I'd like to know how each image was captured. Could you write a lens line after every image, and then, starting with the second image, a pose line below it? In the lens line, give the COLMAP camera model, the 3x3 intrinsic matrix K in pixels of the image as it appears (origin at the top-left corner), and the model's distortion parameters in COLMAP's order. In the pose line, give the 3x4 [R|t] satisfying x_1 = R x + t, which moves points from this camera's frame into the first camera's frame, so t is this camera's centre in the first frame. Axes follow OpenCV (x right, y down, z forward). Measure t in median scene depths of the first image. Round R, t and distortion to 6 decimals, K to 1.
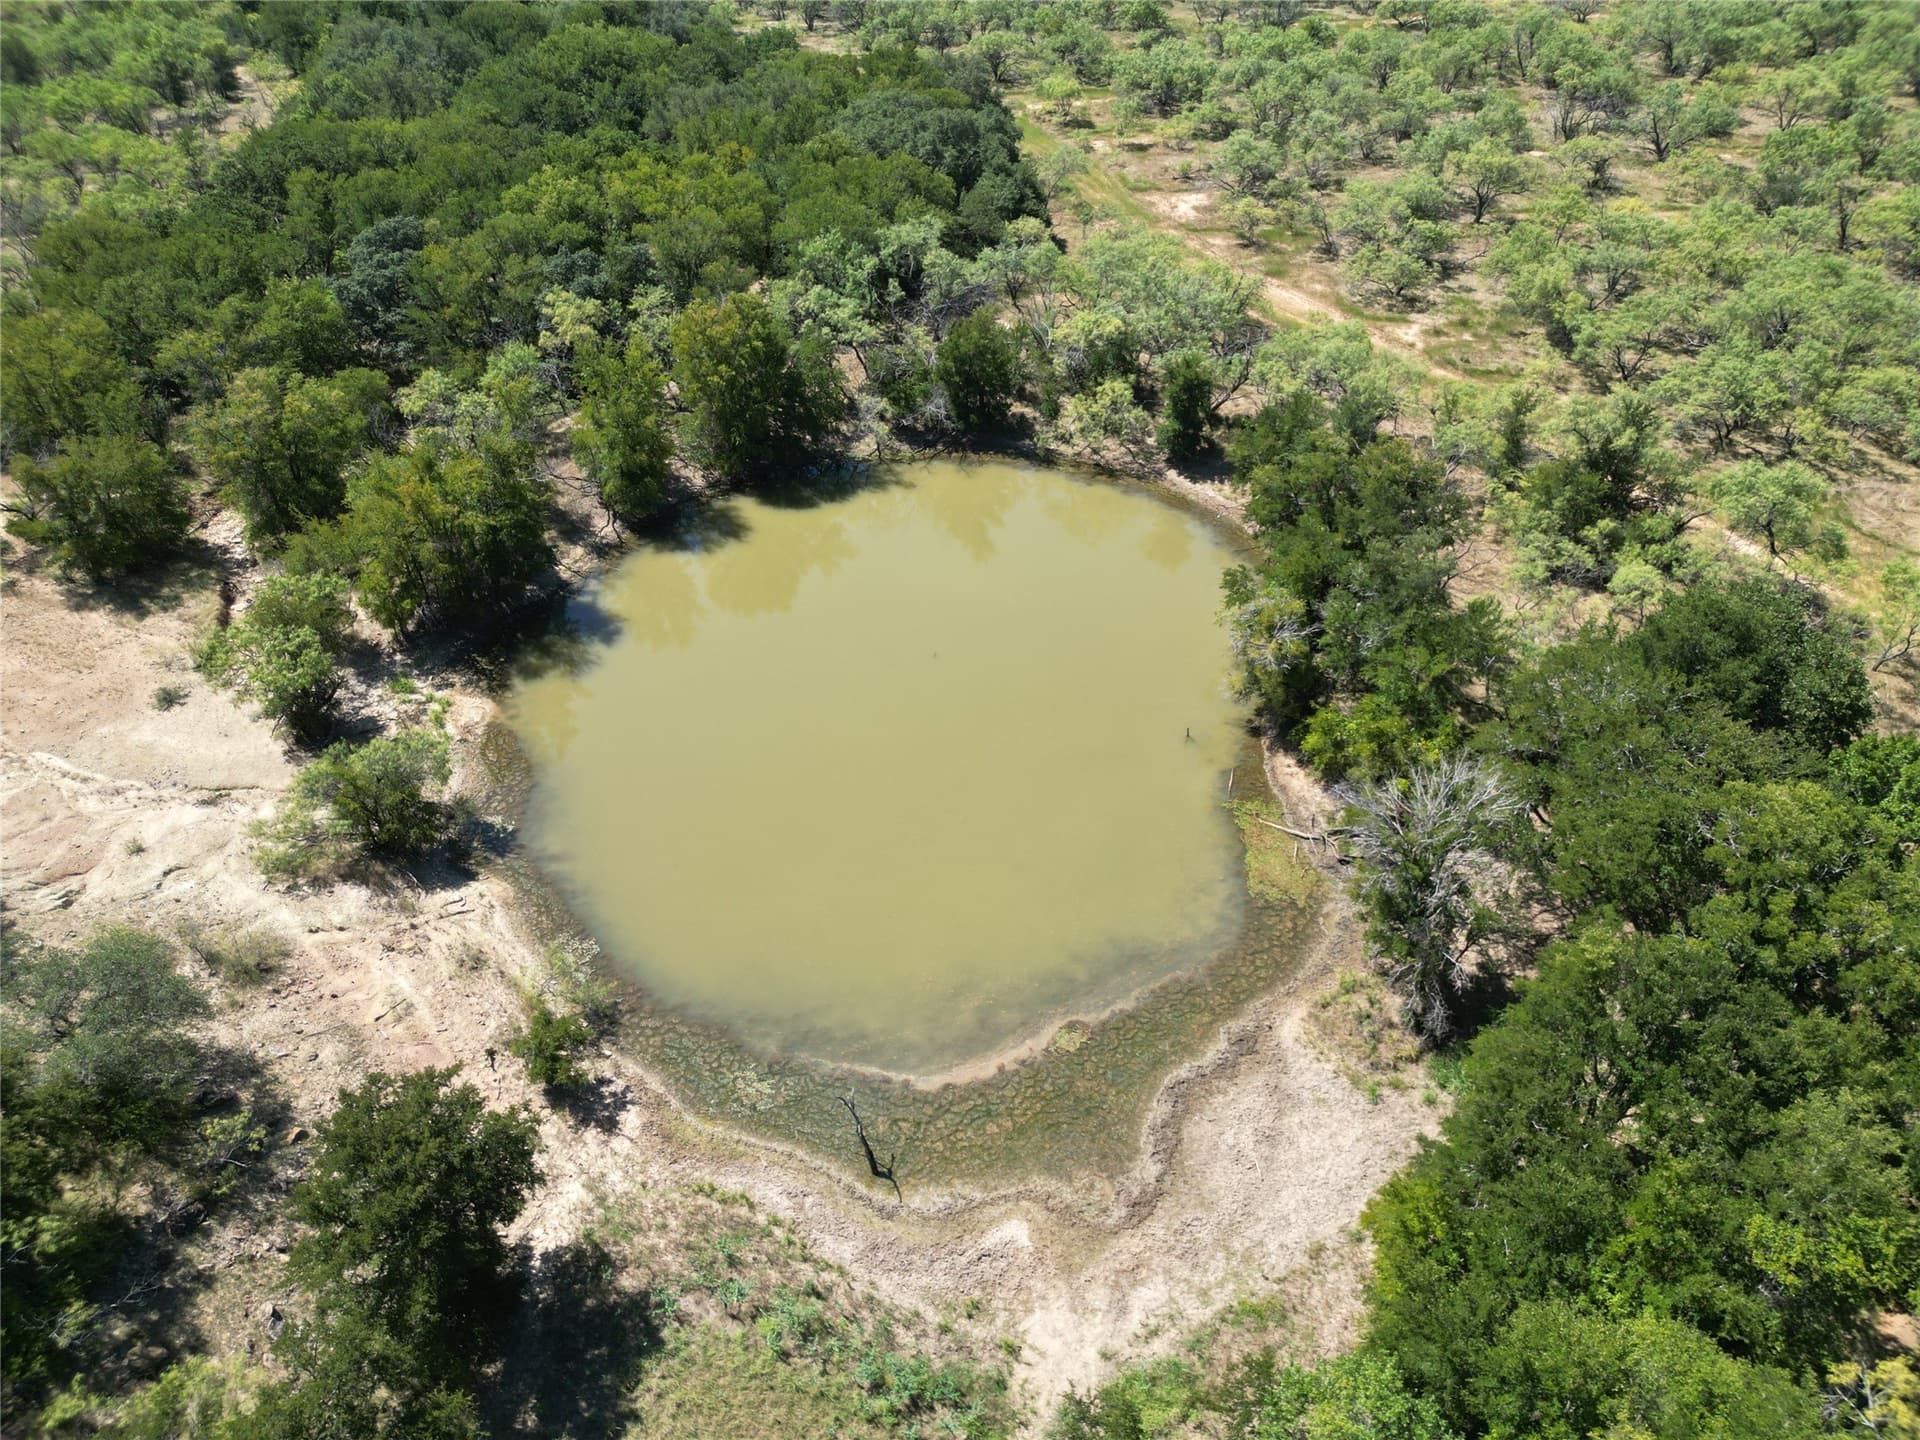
lens RADIAL K [[1354.8, 0, 960.0], [0, 1354.8, 720.0], [0, 0, 1]] dist [0.048581, -0.057071]
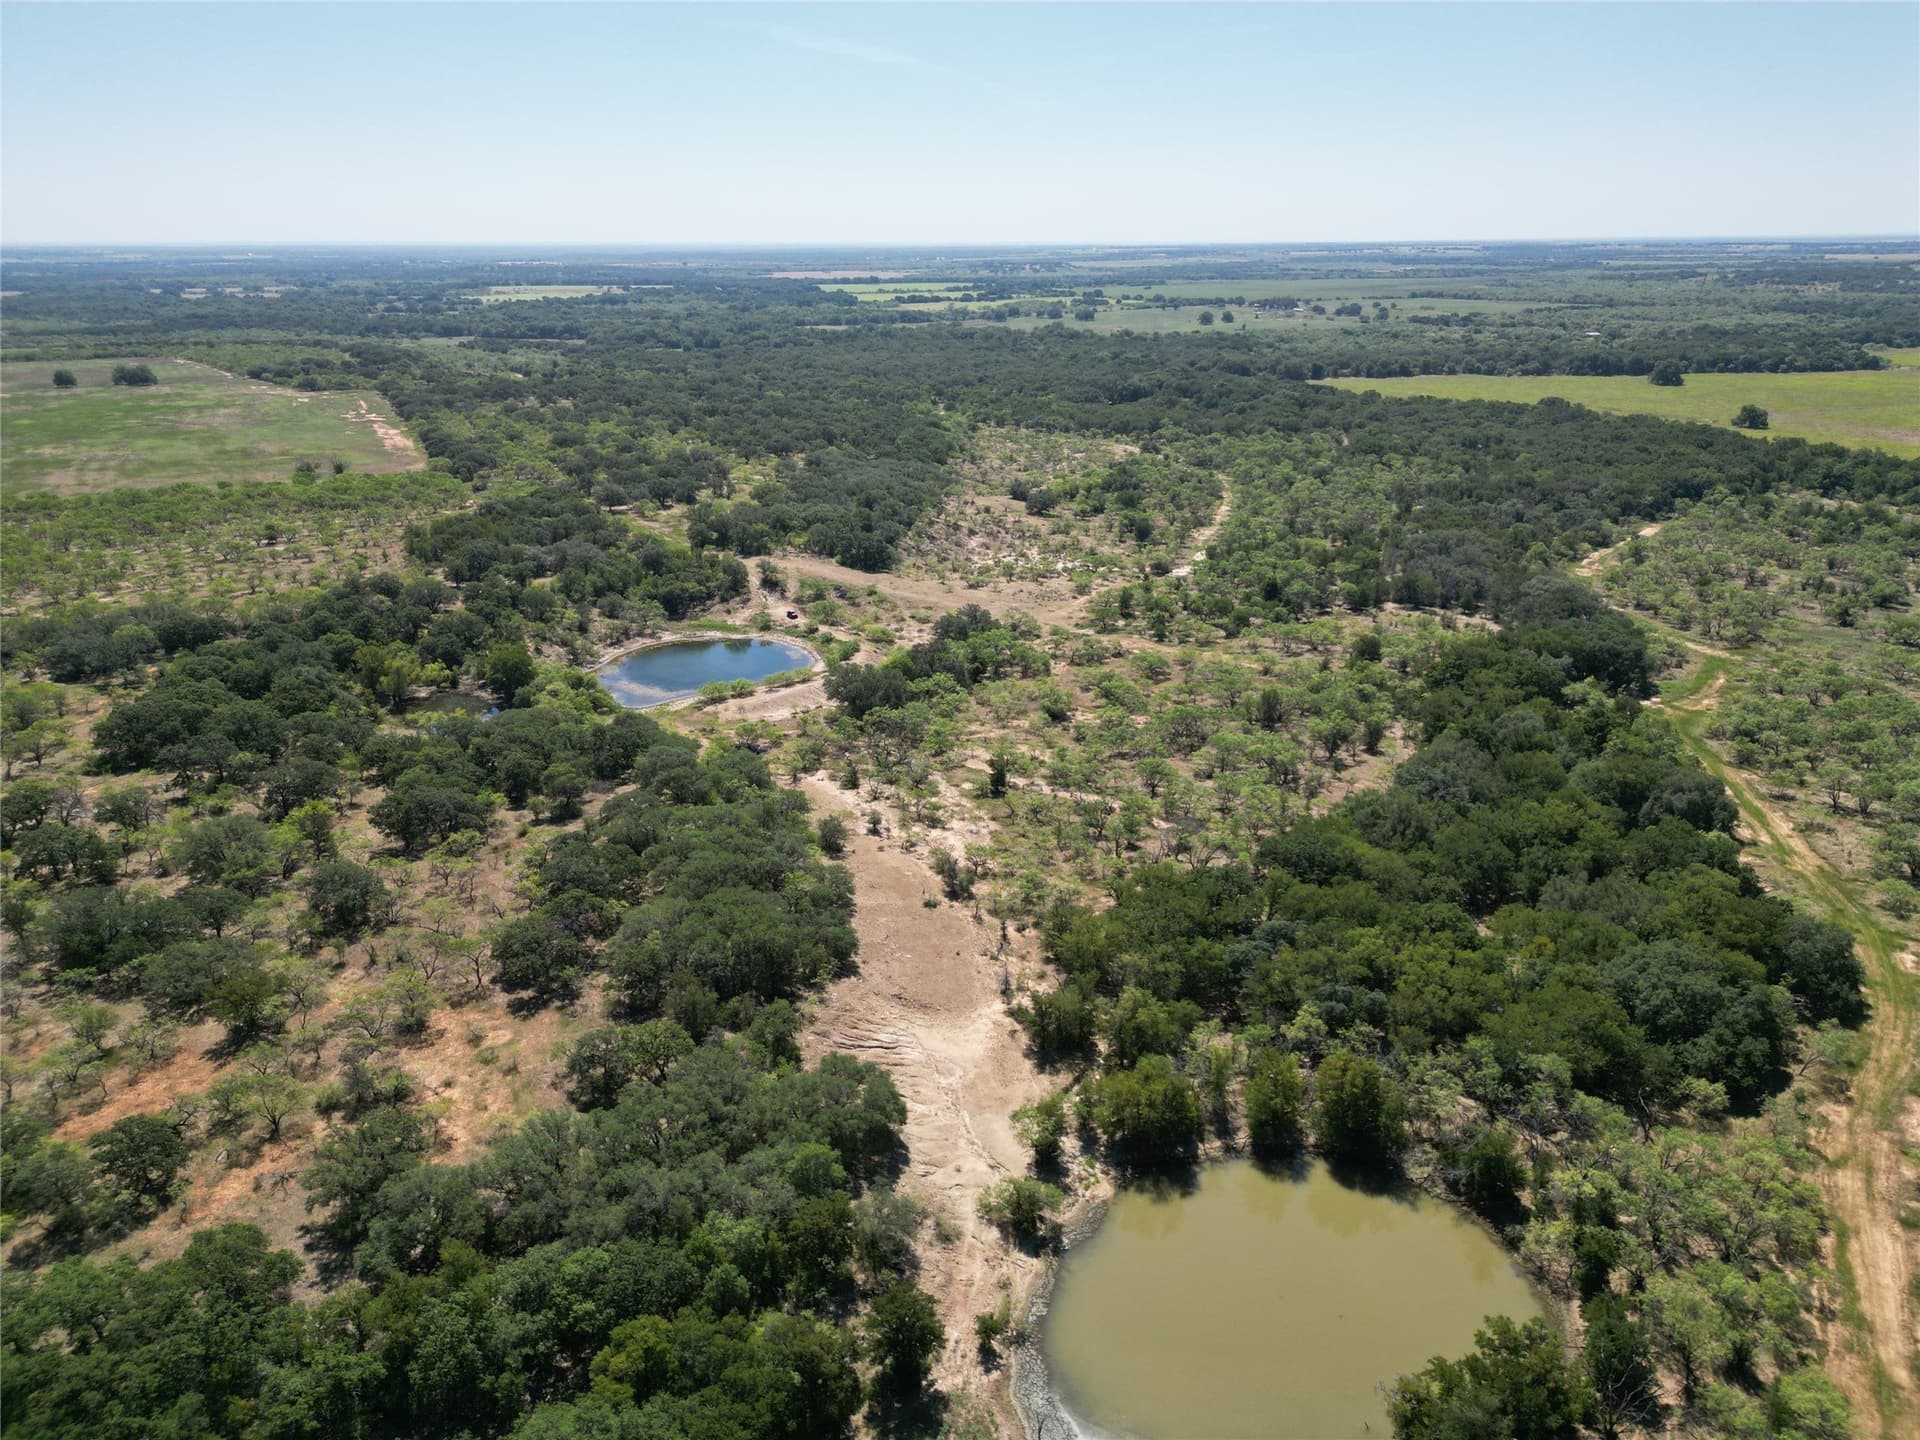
lens RADIAL K [[1354.8, 0, 960.0], [0, 1354.8, 720.0], [0, 0, 1]] dist [0.048581, -0.057071]
pose [[0.592835, 0.277957, -0.755835, 1.074933], [-0.489908, 0.869381, -0.064544, -0.468867], [0.639168, 0.408553, 0.651573, -0.979717]]
